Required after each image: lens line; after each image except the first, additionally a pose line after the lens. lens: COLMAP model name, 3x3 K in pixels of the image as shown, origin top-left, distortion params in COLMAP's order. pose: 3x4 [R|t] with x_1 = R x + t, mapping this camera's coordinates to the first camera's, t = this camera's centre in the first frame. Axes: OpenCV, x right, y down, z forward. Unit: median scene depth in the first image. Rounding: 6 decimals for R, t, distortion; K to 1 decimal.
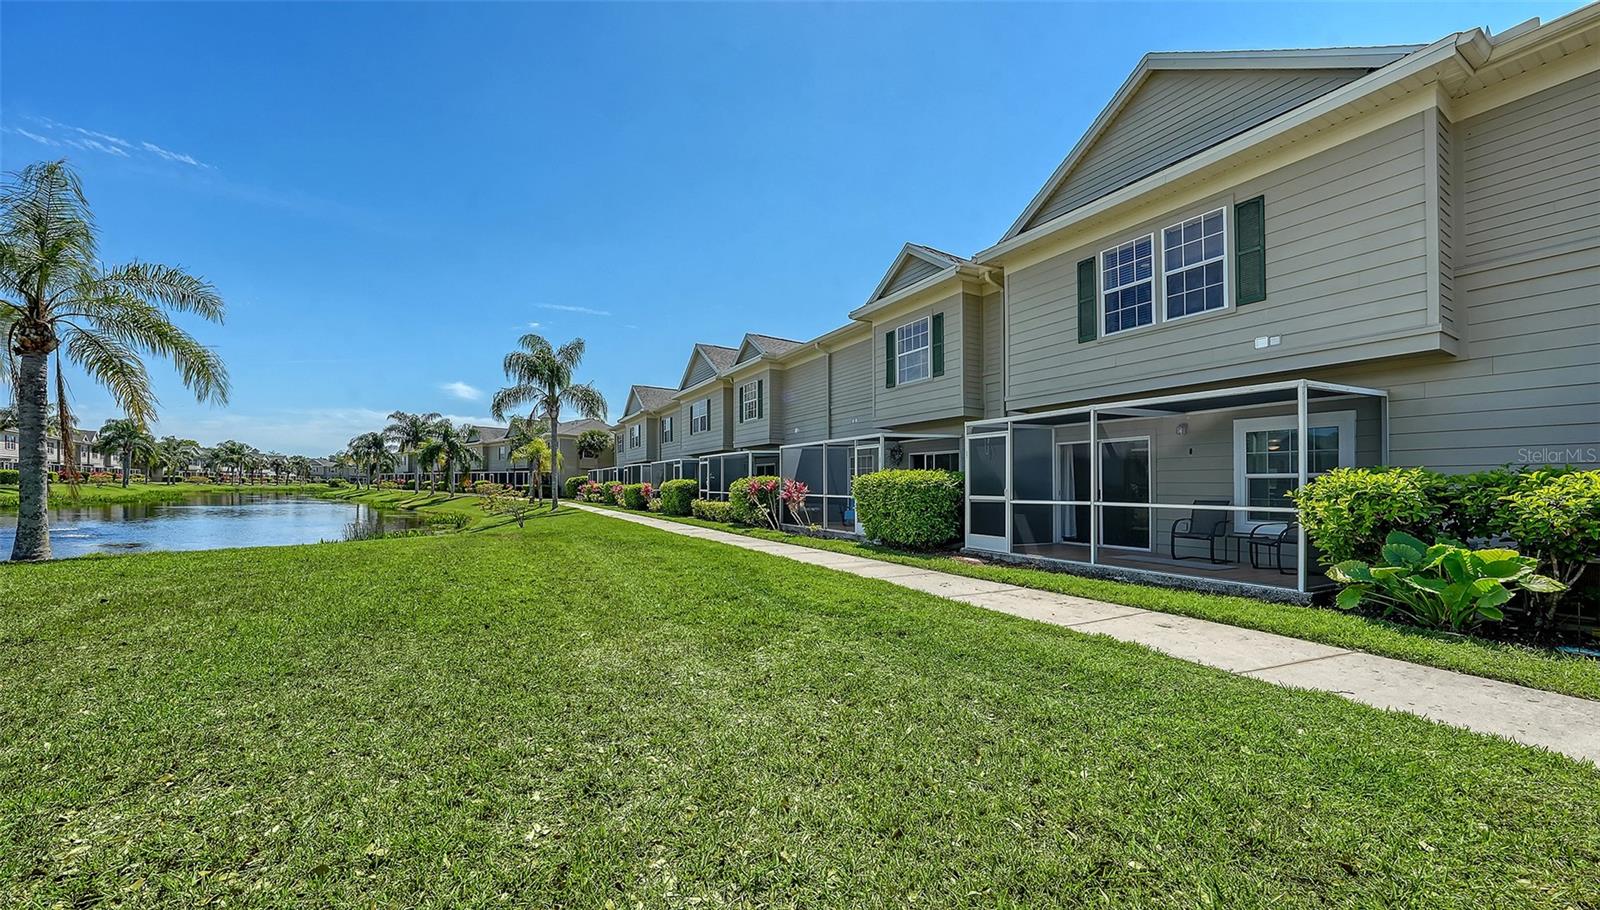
lens RADIAL K [[585.8, 0, 735.5], [0, 585.8, 480.9], [0, 0, 1]] dist [-0.022000, 0.000035]
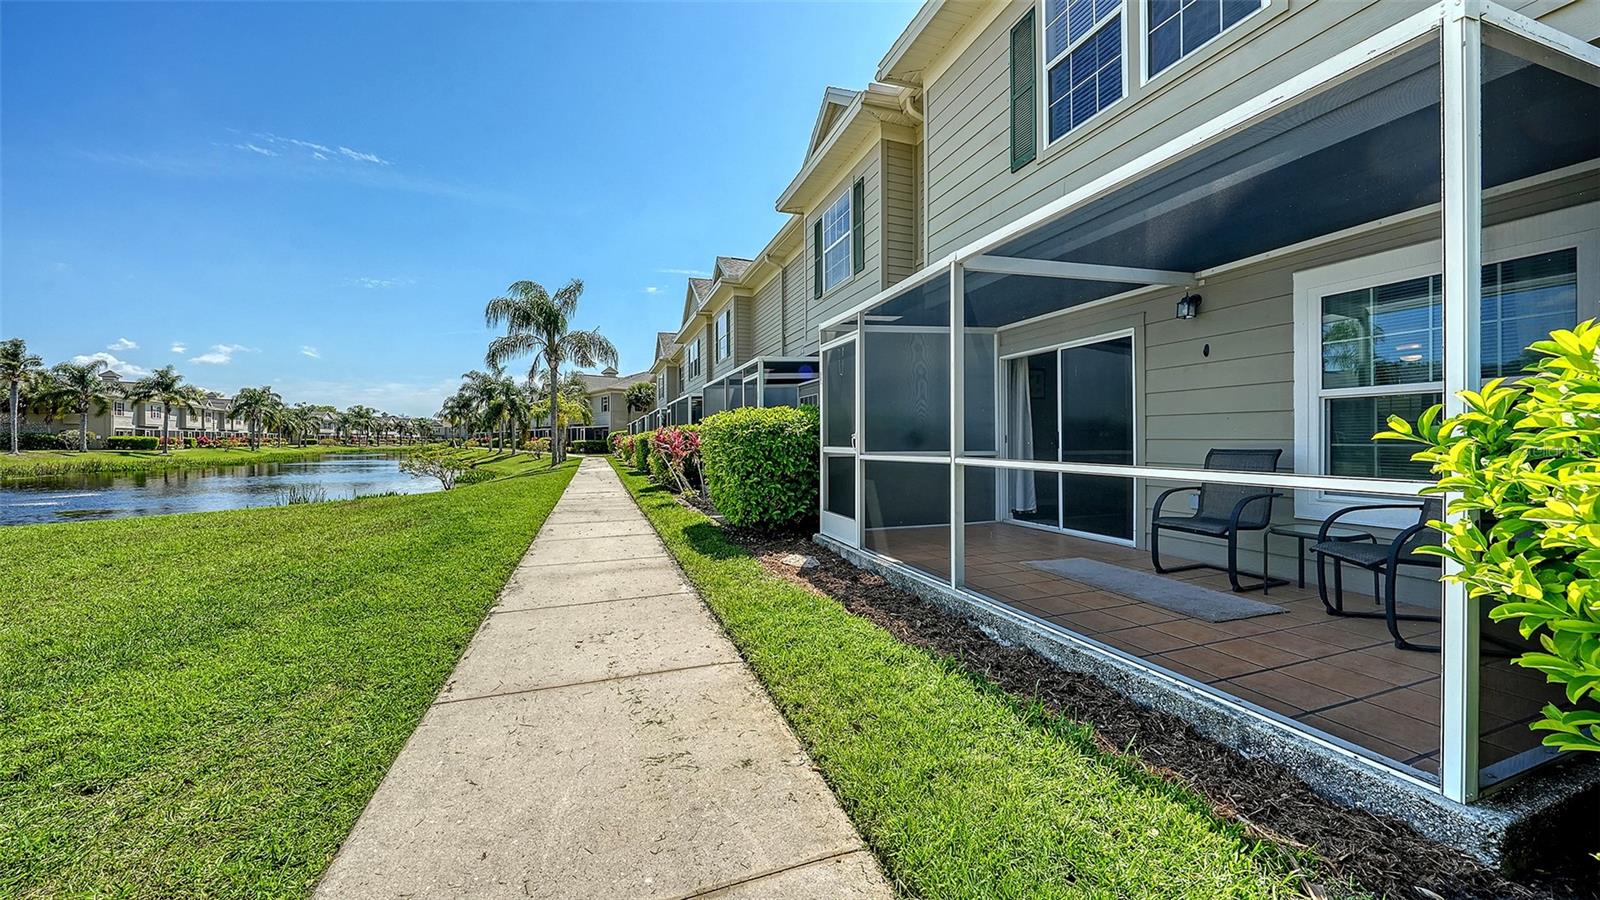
lens RADIAL K [[559.7, 0, 791.3], [0, 559.7, 445.6], [0, 0, 1]] dist [-0.001504, -0.000349]
pose [[0.994485, -0.019933, -0.102969, 0.330123], [0.022274, 0.999518, 0.021627, 0.008551], [0.102488, -0.023801, 0.994449, 0.332025]]
